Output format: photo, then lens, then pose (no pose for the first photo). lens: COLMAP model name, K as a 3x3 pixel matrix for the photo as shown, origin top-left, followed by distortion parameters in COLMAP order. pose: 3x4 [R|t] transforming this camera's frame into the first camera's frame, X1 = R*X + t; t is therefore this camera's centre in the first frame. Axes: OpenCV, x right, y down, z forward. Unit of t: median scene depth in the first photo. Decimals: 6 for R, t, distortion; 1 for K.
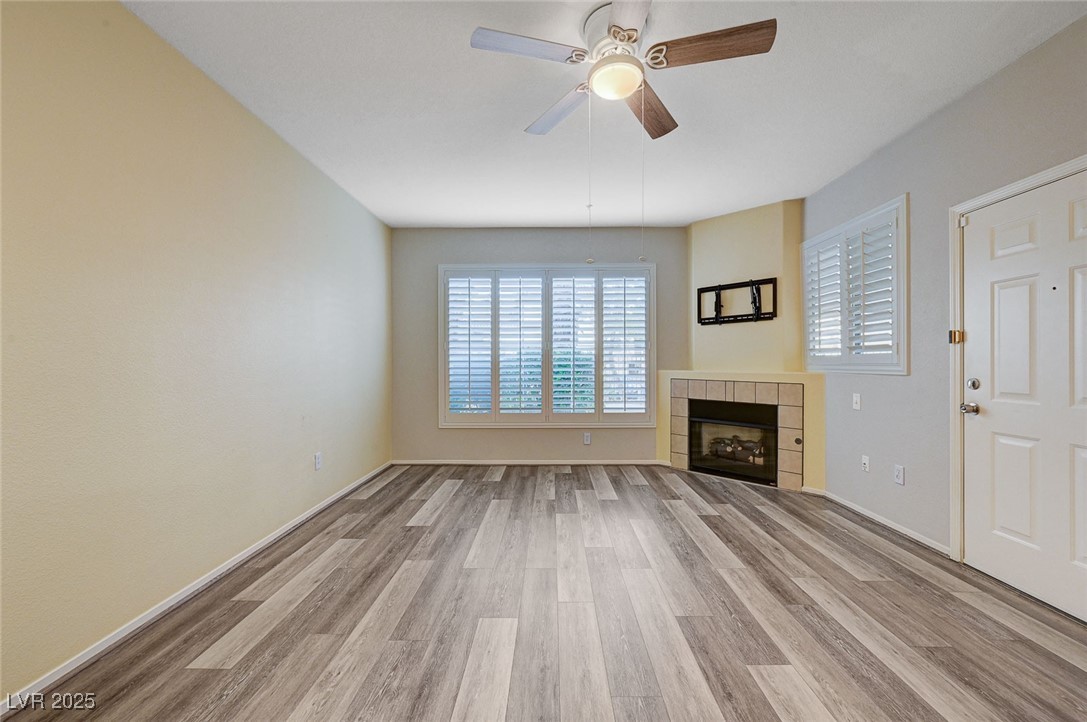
lens RADIAL K [[424.6, 0, 546.5], [0, 424.6, 364.0], [0, 0, 1]] dist [0.003007, 0.000267]
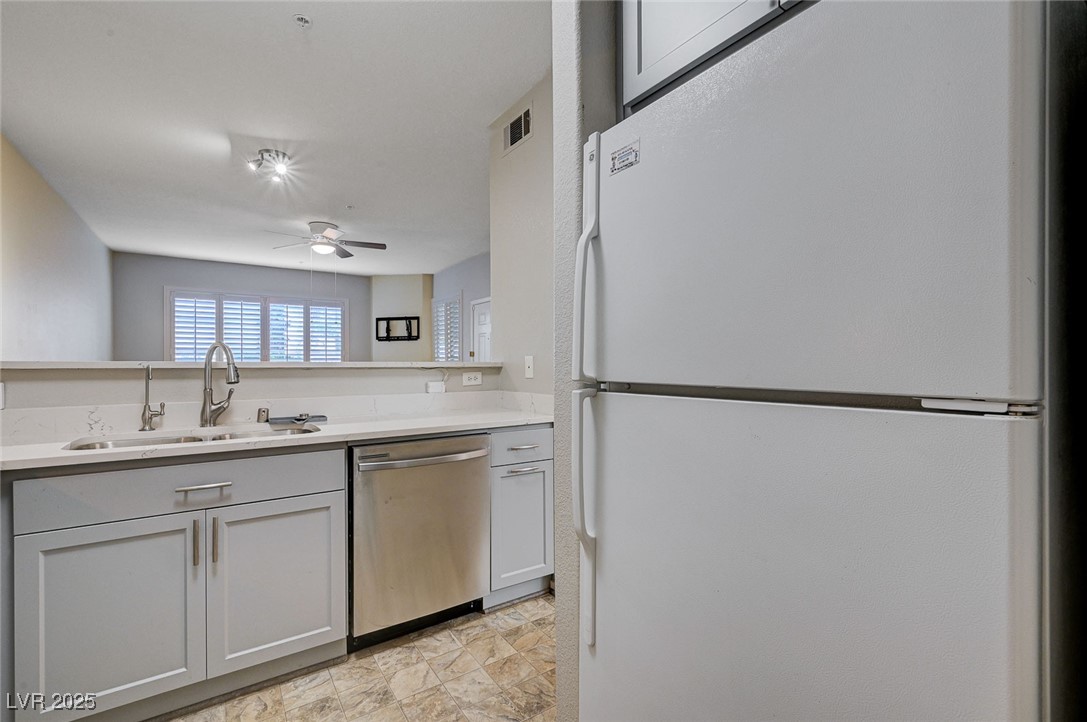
lens RADIAL K [[477.9, 0, 545.2], [0, 477.9, 364.9], [0, 0, 1]] dist [0.001831, -0.000066]
pose [[0.815251, -0.000683, 0.579107, -0.224535], [0.001843, 0.999997, -0.001416, 0.002135], [-0.579105, 0.002222, 0.815250, -1.135778]]
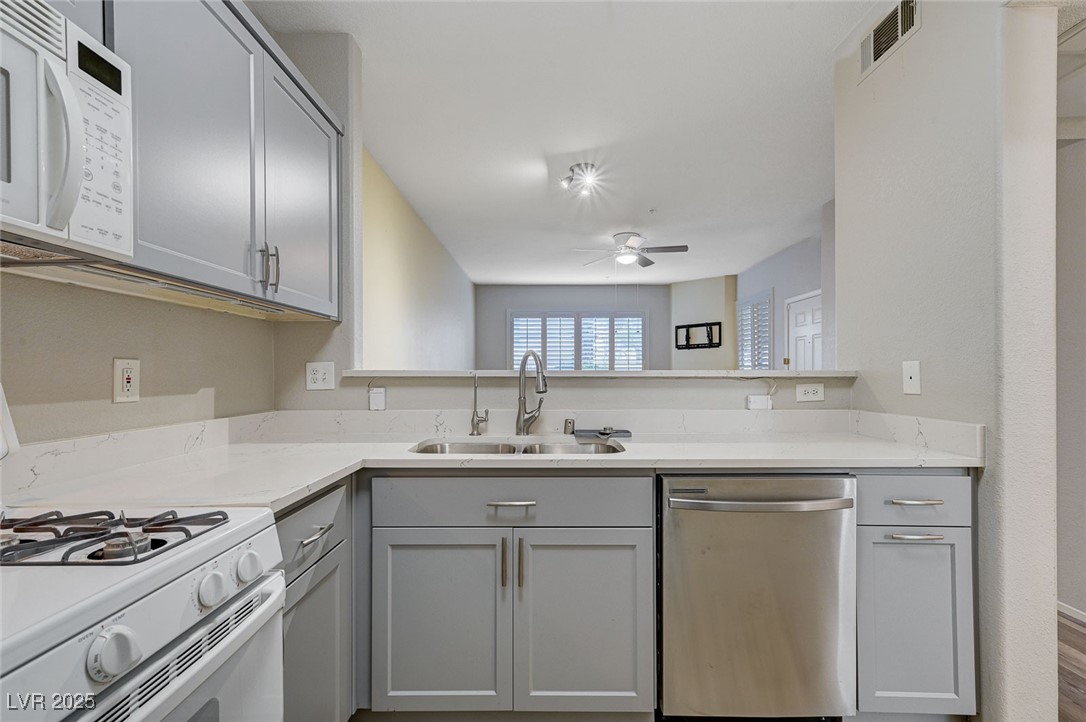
lens RADIAL K [[468.7, 0, 544.6], [0, 468.7, 372.6], [0, 0, 1]] dist [0.000733, -0.000031]
pose [[0.999924, 0.001523, 0.012261, -0.200035], [-0.001476, 0.999992, -0.003833, 0.001558], [-0.012267, 0.003815, 0.999917, -0.988158]]
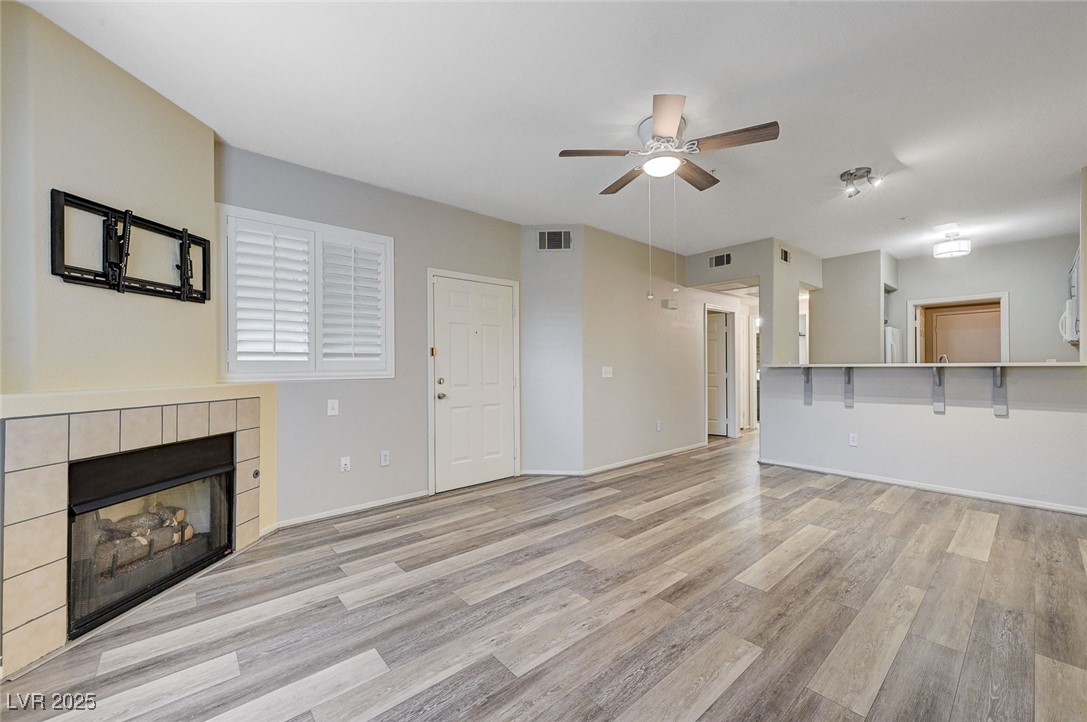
lens RADIAL K [[424.6, 0, 546.5], [0, 424.6, 364.0], [0, 0, 1]] dist [0.003007, 0.000267]
pose [[-0.664062, 0.009741, 0.747614, -0.364759], [0.009870, 0.999942, -0.004261, -0.005544], [-0.747612, 0.004549, -0.664120, 1.286403]]
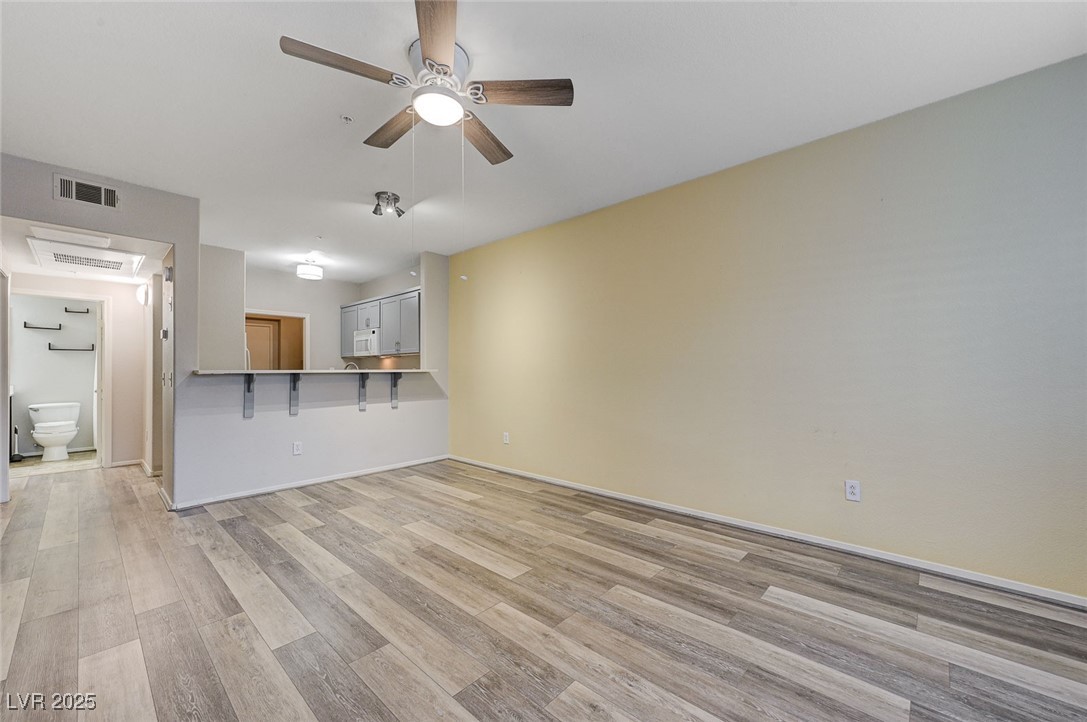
lens RADIAL K [[424.6, 0, 546.5], [0, 424.6, 364.0], [0, 0, 1]] dist [0.003007, 0.000267]
pose [[-0.662563, -0.006962, -0.748974, 0.459072], [0.002288, 0.999933, -0.011318, -0.003542], [0.749003, -0.009213, -0.662503, 1.110801]]
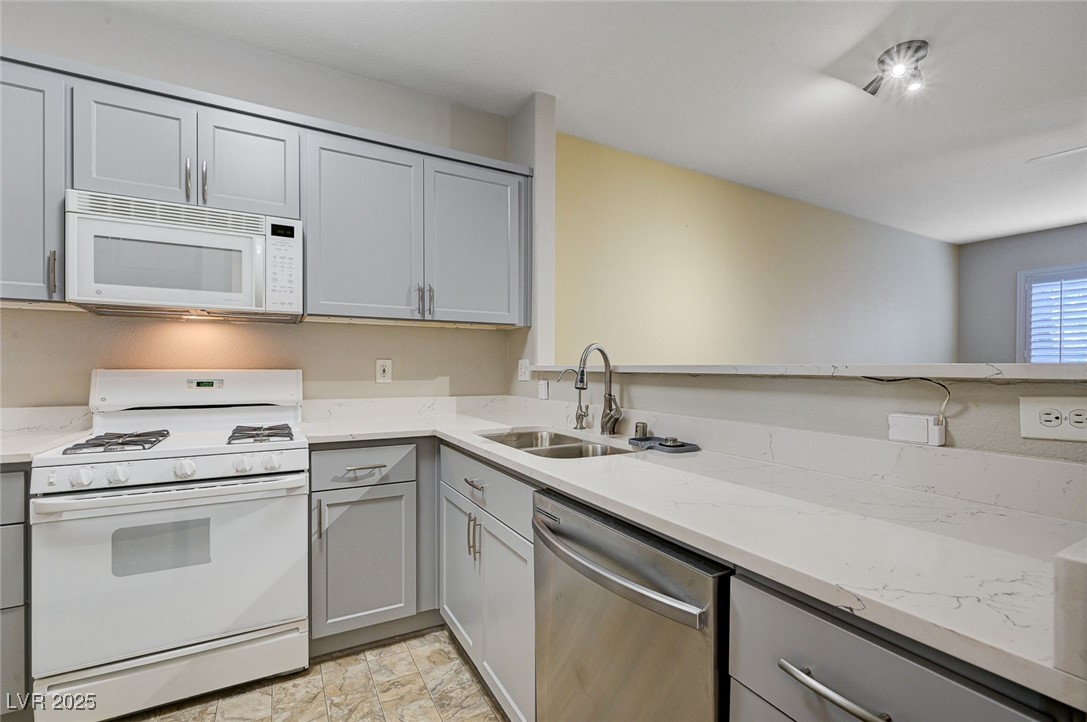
lens RADIAL K [[483.0, 0, 547.5], [0, 483.0, 368.7], [0, 0, 1]] dist [-0.000208, -0.000097]
pose [[0.499771, 0.004928, -0.866143, 0.251025], [-0.008684, 0.999962, 0.000678, 0.000621], [0.866114, 0.007182, 0.499795, -0.734327]]
